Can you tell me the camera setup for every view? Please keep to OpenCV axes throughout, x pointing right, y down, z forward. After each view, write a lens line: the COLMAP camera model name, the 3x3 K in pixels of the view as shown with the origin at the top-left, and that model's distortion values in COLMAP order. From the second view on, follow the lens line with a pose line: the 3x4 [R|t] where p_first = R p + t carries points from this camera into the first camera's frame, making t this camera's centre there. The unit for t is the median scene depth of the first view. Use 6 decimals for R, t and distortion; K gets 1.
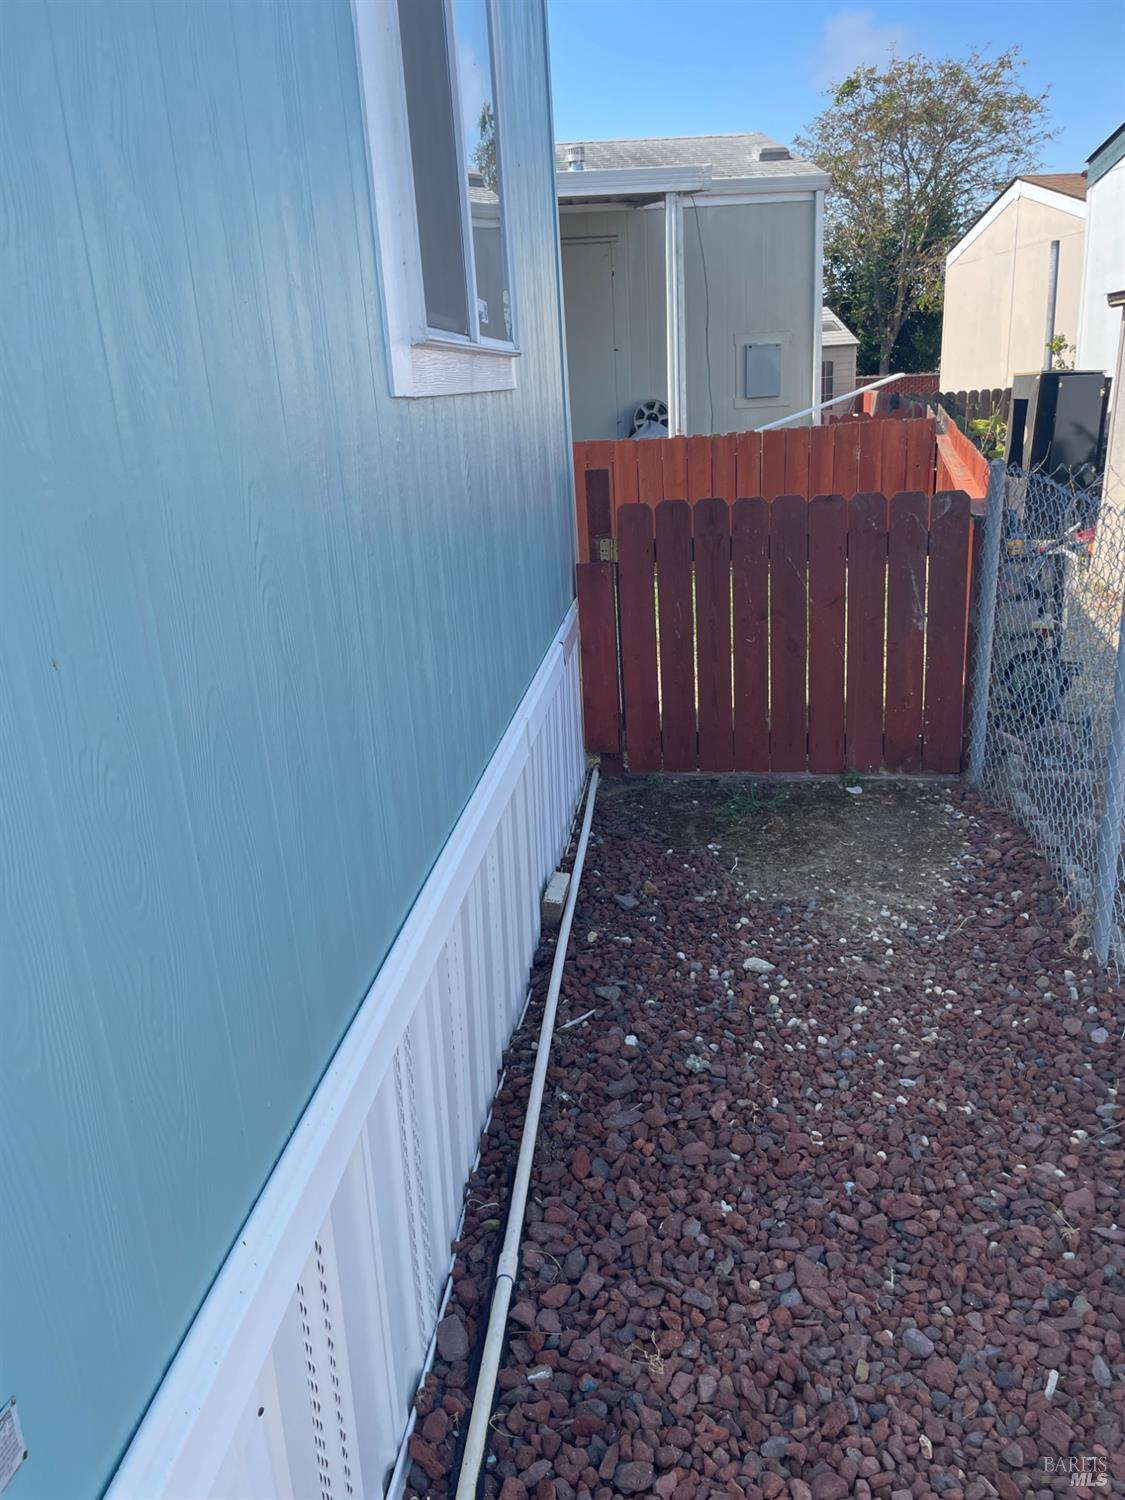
lens RADIAL K [[1141.2, 0, 557.6], [0, 1141.2, 750.5], [0, 0, 1]] dist [0.055861, -0.080643]
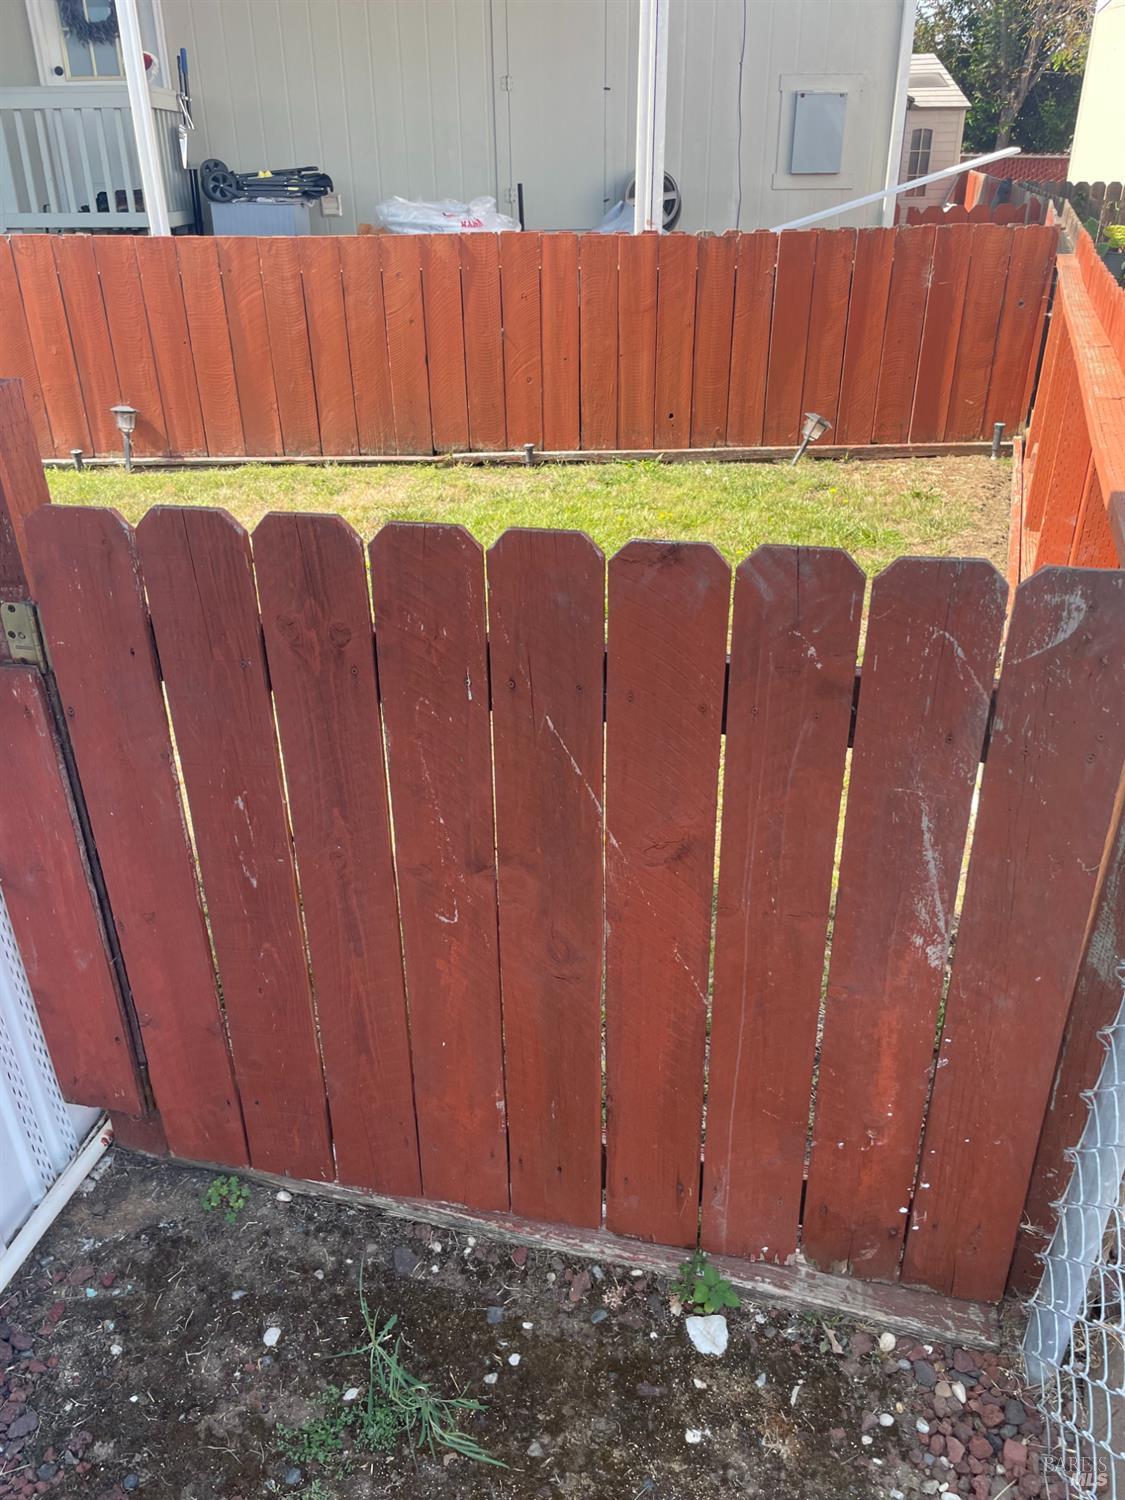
lens RADIAL K [[1141.2, 0, 569.6], [0, 1141.2, 749.5], [0, 0, 1]] dist [0.055861, -0.080643]
pose [[0.996967, 0.070824, -0.032247, 0.082787], [-0.064146, 0.982521, 0.174749, -0.081483], [0.044060, -0.172151, 0.984085, 0.258506]]
